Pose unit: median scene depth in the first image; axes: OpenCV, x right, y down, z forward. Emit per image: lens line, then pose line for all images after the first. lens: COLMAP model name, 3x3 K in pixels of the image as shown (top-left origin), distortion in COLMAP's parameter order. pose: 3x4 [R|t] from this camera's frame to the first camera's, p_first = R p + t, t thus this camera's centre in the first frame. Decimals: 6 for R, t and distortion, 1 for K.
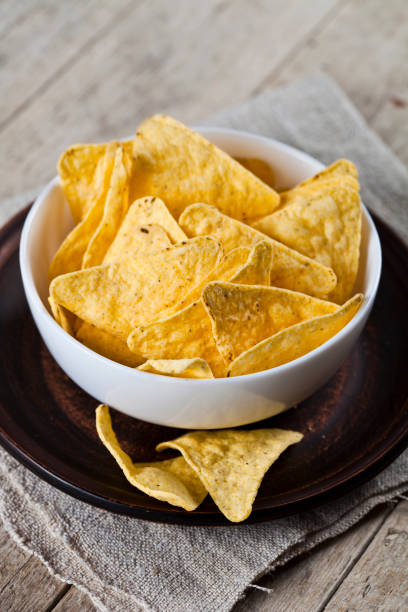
lens RADIAL K [[2182.7, 0, 204.0], [0, 2182.7, 306.0], [0, 0, 1]] dist [-0.098249, -2.225523]
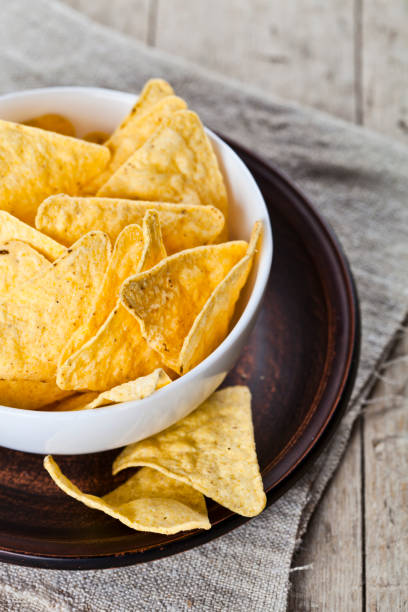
lens RADIAL K [[2182.7, 0, 204.0], [0, 2182.7, 306.0], [0, 0, 1]] dist [-0.098249, -2.225523]
pose [[0.863476, -0.416073, 0.285118, -0.215832], [0.370041, 0.906685, 0.202463, -0.162304], [-0.342752, -0.069316, 0.936865, 0.173112]]
